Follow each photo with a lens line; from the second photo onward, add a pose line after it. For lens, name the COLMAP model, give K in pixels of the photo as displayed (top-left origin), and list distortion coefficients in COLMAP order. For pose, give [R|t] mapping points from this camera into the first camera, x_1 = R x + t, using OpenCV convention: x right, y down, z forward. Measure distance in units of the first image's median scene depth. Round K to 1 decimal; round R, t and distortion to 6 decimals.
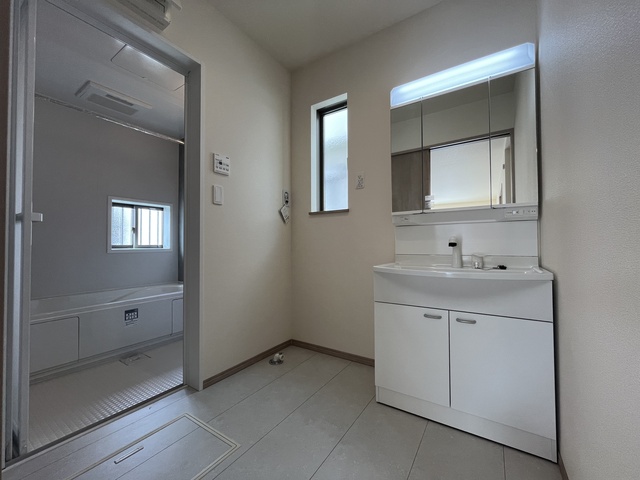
lens RADIAL K [[260.2, 0, 319.2], [0, 260.2, 239.9], [0, 0, 1]] dist [-0.000861, -0.000353]
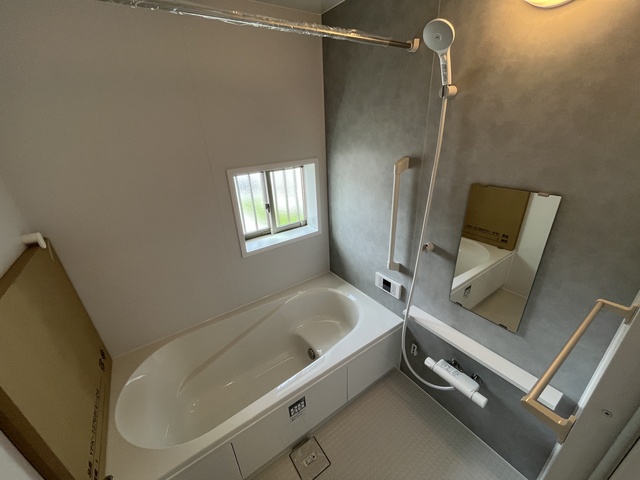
lens RADIAL K [[260.2, 0, 319.2], [0, 260.2, 239.9], [0, 0, 1]] dist [-0.000861, -0.000353]
pose [[0.927951, 0.115768, -0.354267, -0.361330], [0.049063, 0.904319, 0.424027, -0.232284], [0.369460, -0.410858, 0.833484, 0.481140]]
